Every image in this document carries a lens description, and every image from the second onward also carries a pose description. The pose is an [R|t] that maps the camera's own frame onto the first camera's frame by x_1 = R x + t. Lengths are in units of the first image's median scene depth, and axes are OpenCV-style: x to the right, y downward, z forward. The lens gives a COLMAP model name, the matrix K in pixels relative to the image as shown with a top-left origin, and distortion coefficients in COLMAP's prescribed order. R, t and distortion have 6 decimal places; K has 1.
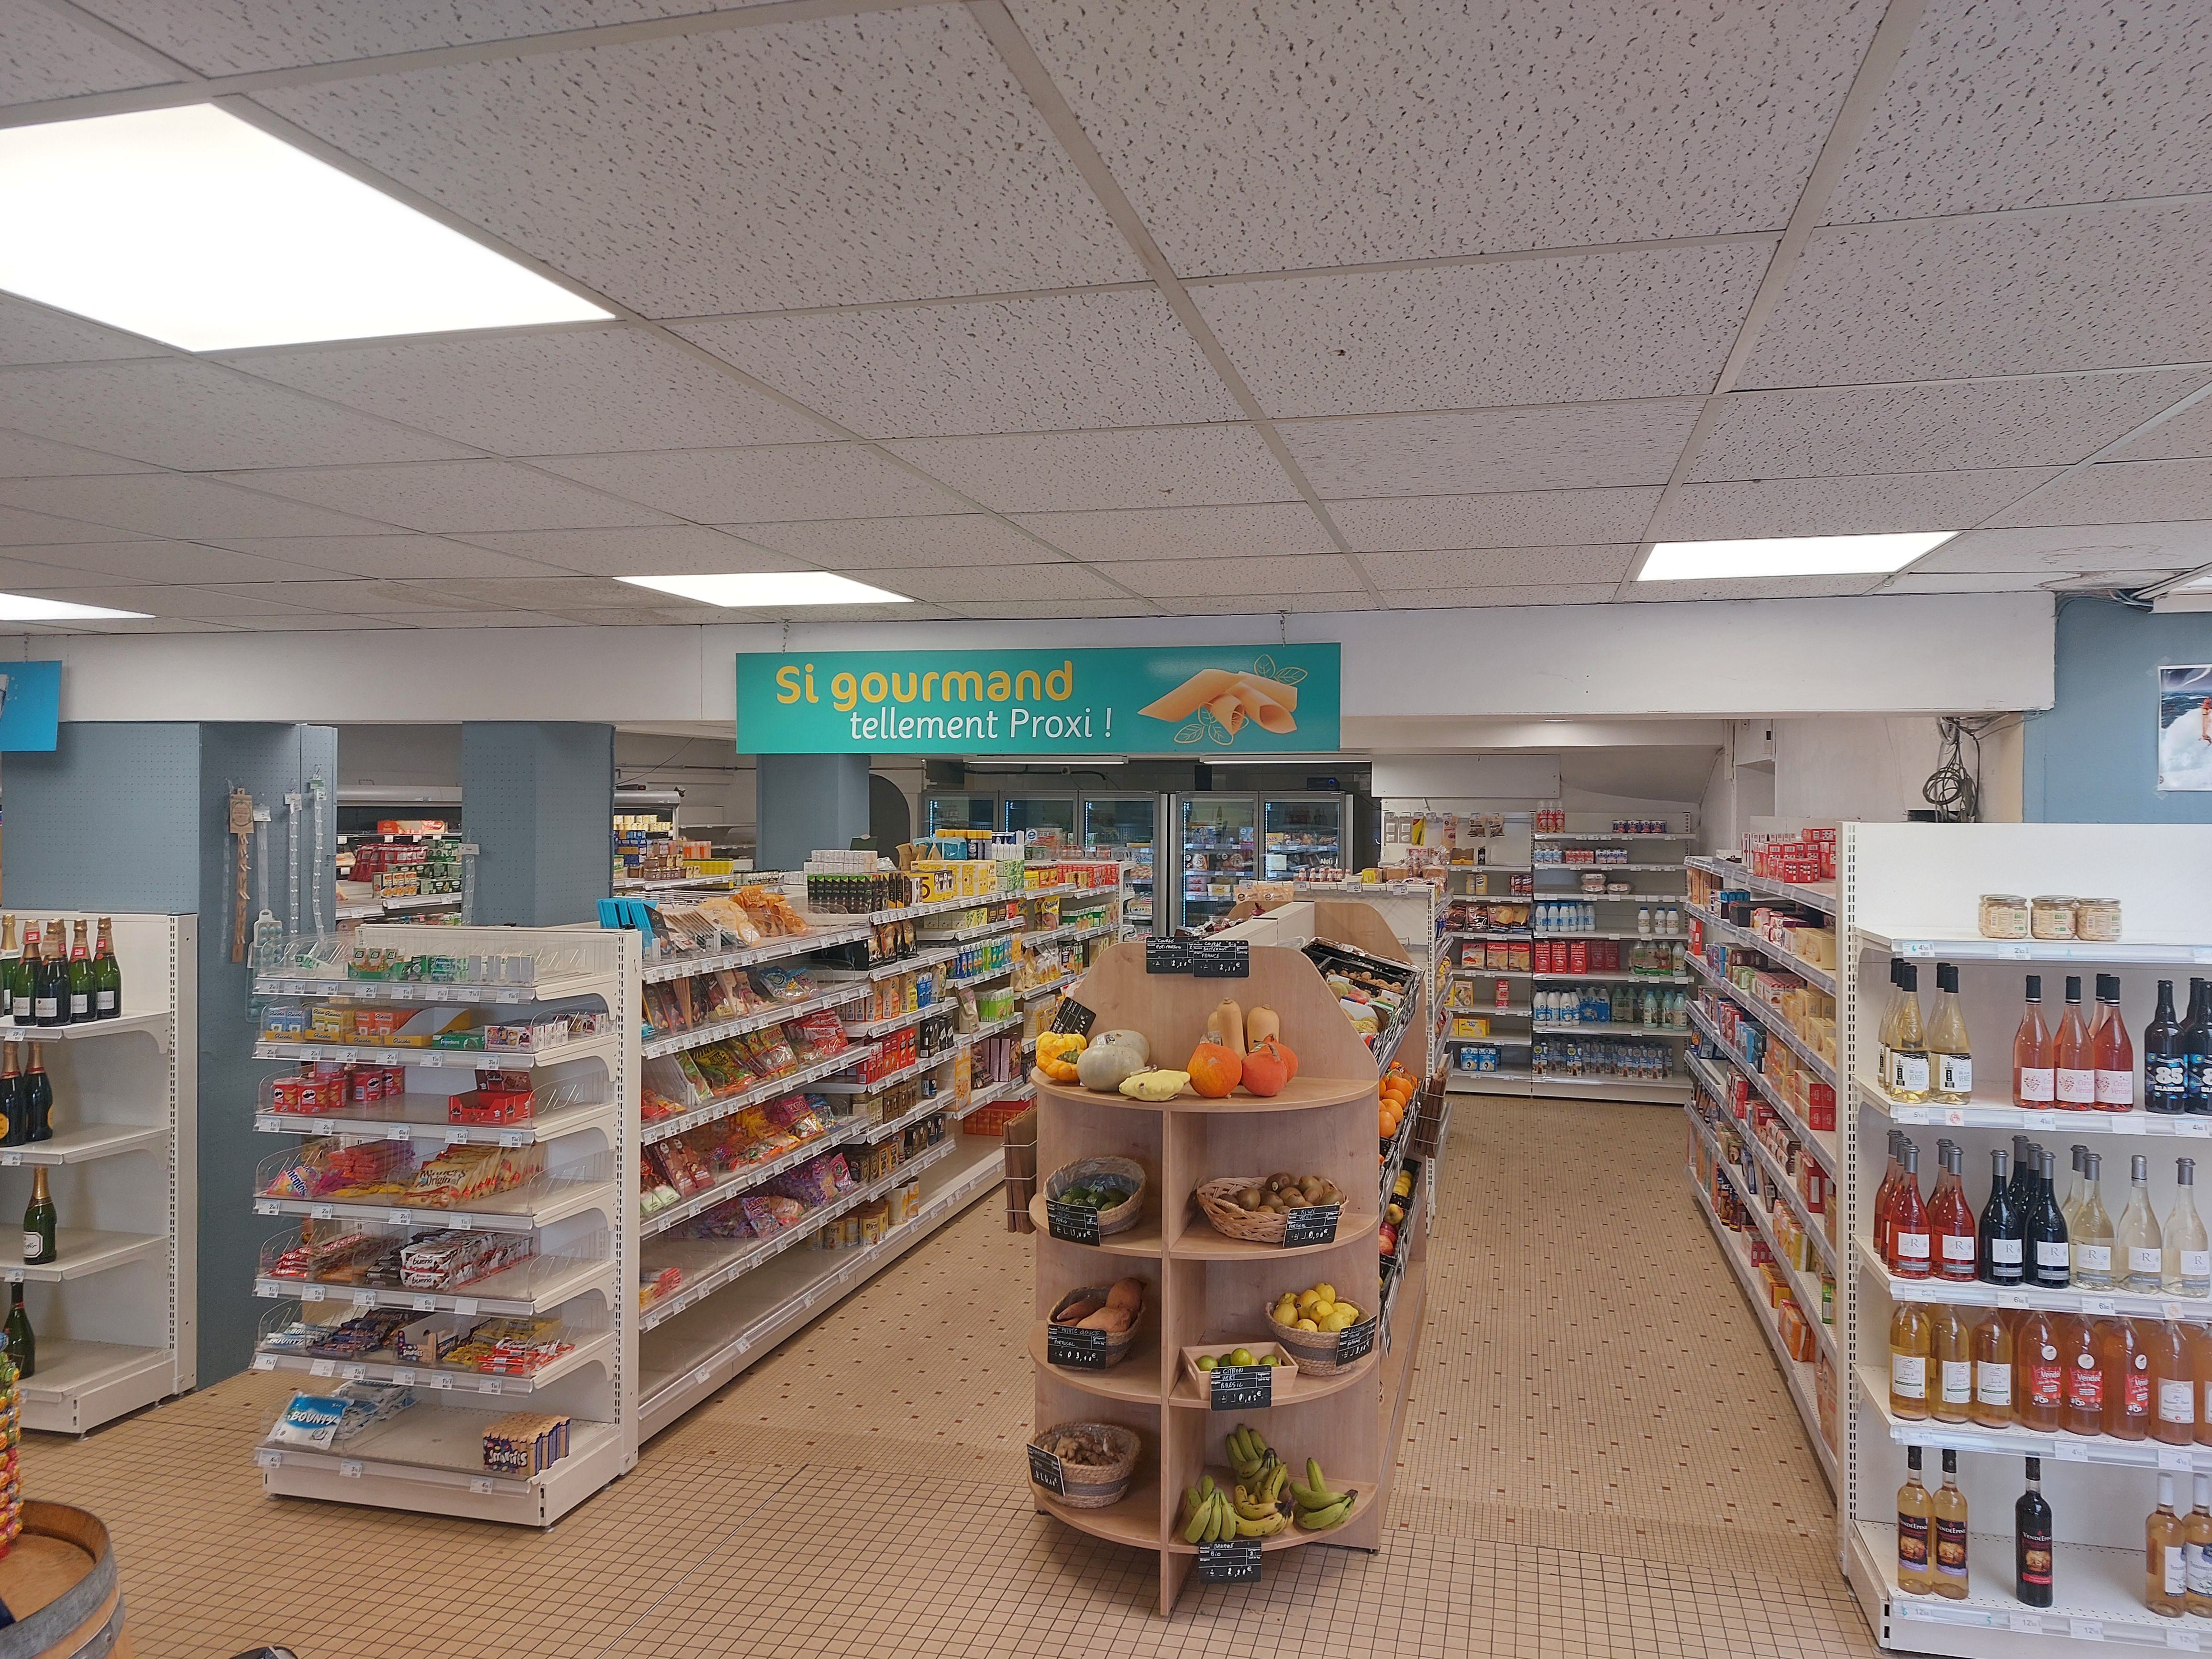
lens RADIAL K [[1584.8, 0, 1106.0], [0, 1584.8, 829.5], [0, 0, 1]] dist [0.046052, -0.003050]
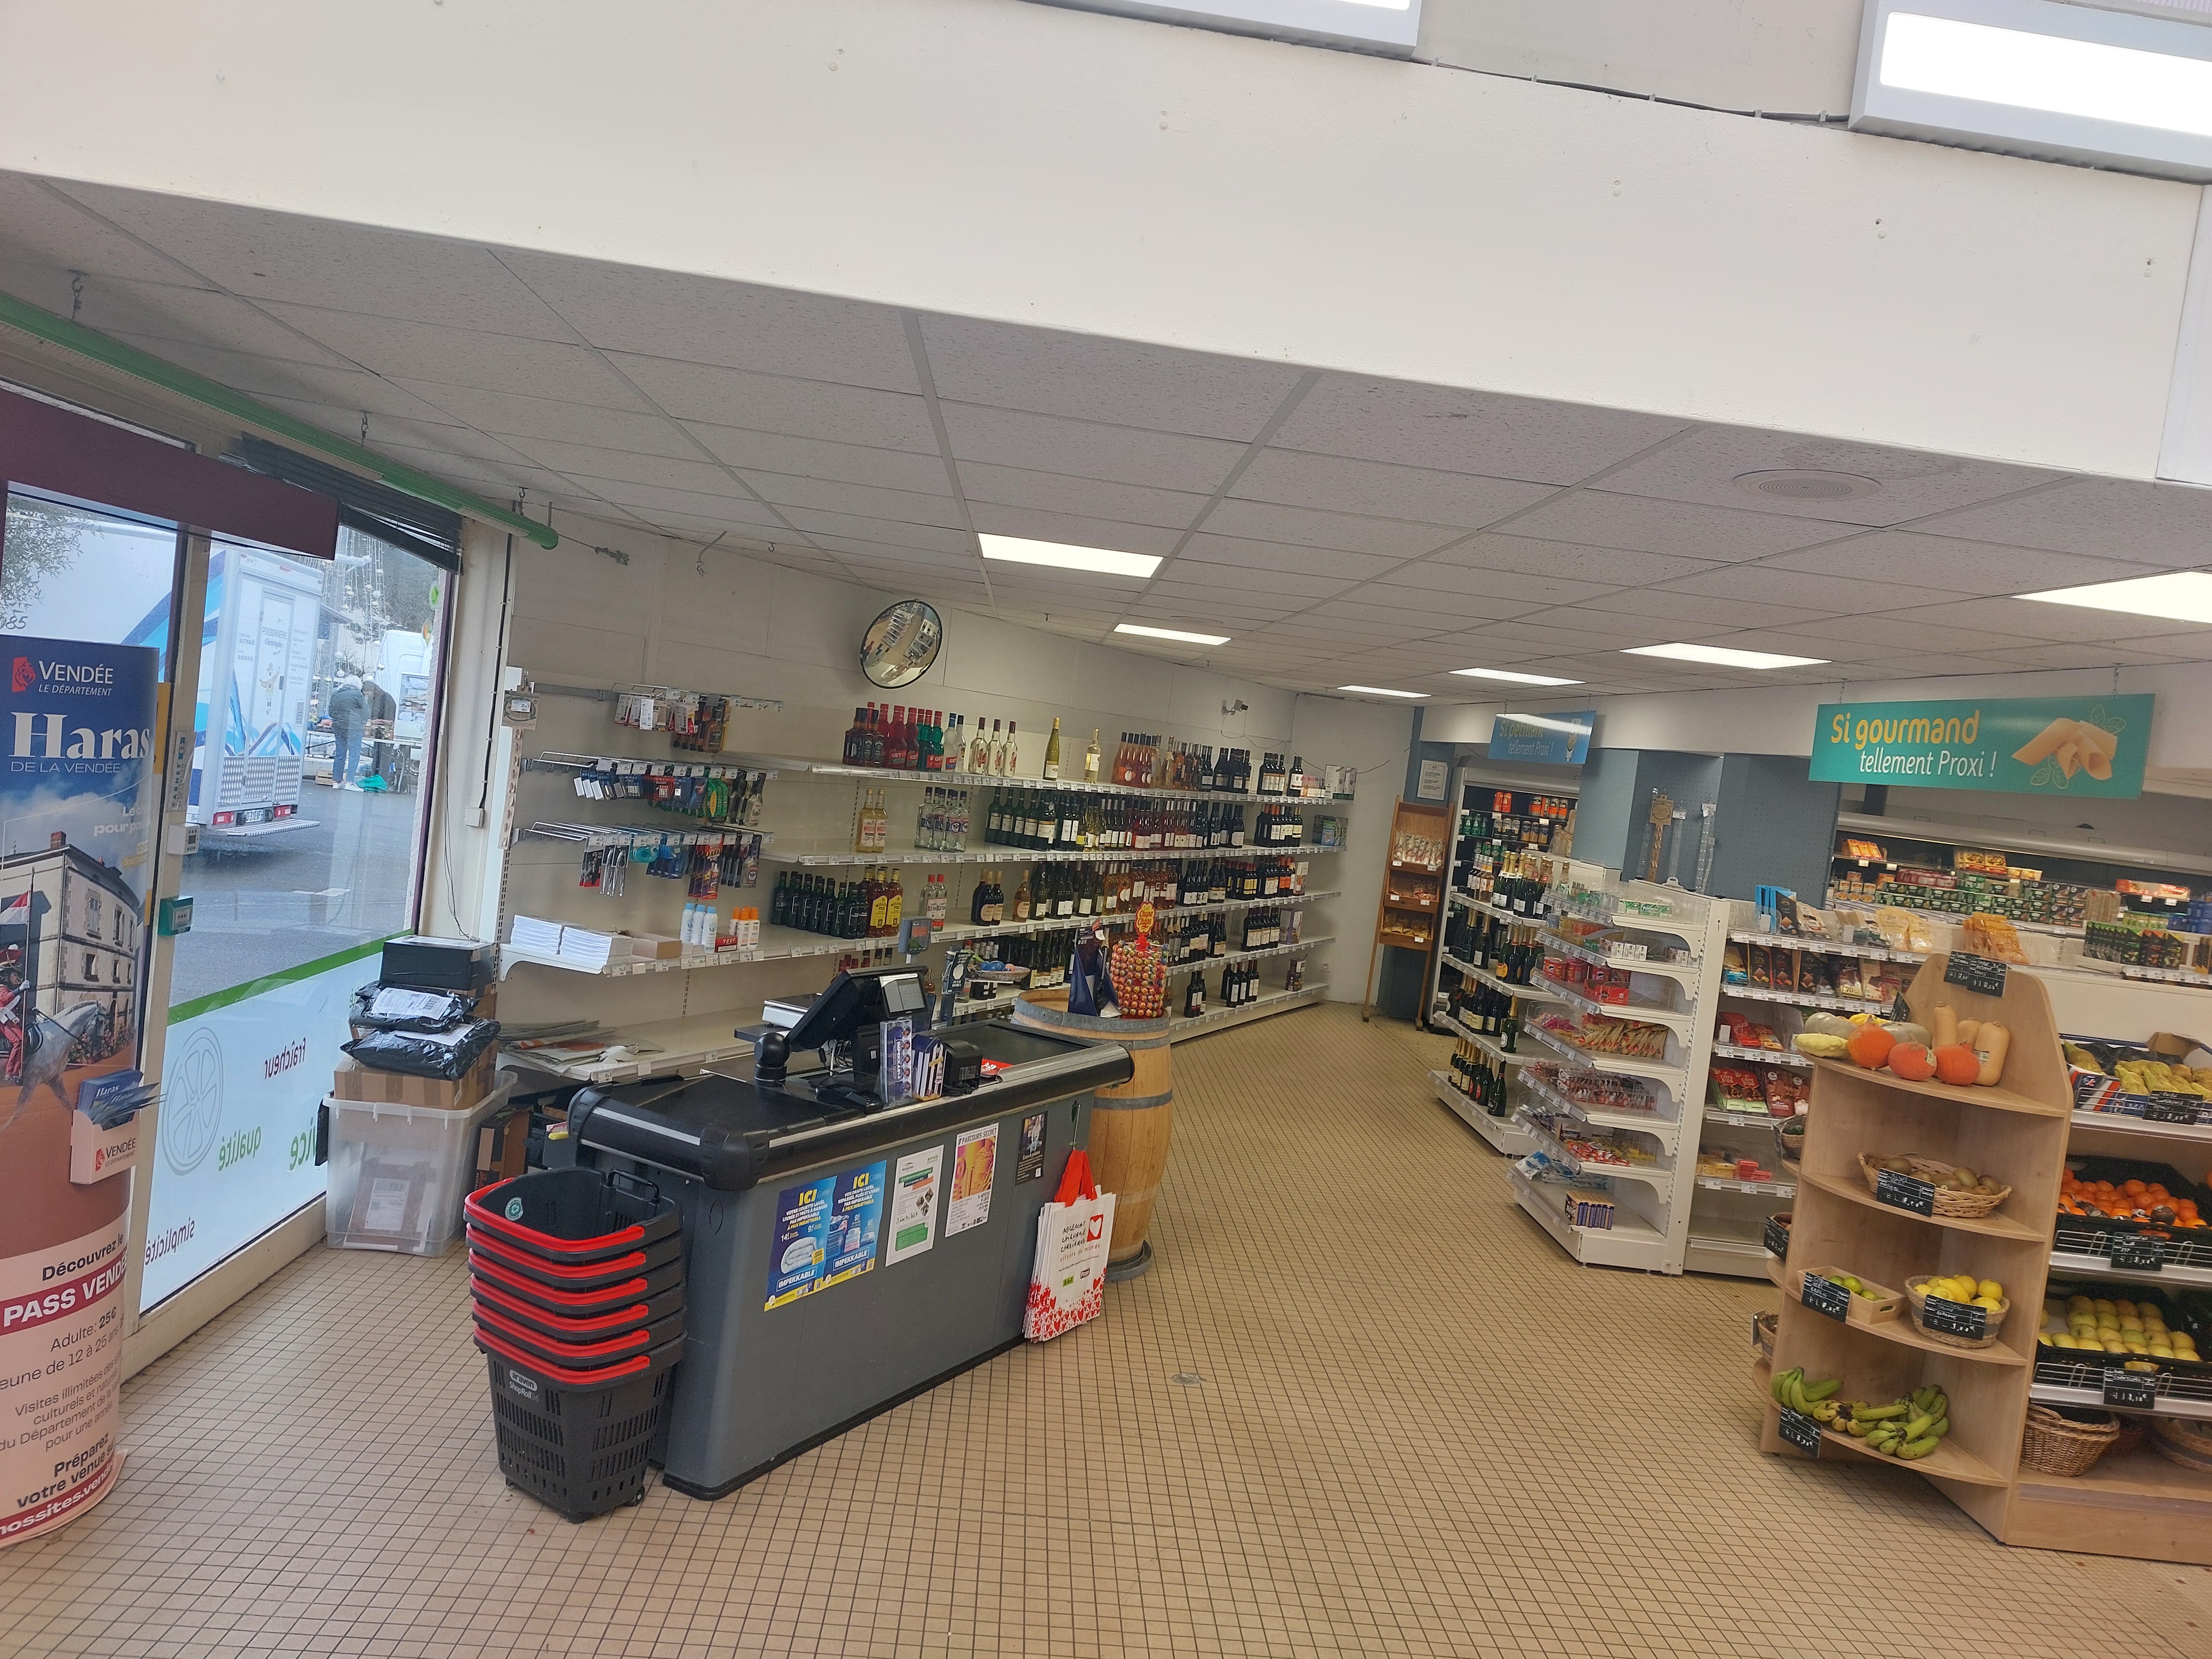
lens RADIAL K [[1584.8, 0, 1106.0], [0, 1584.8, 829.5], [0, 0, 1]] dist [0.046052, -0.003050]
pose [[0.282427, 0.082567, -0.955729, 0.895208], [-0.136603, 0.989598, 0.045125, 0.012857], [0.949513, 0.117810, 0.290768, 0.066487]]
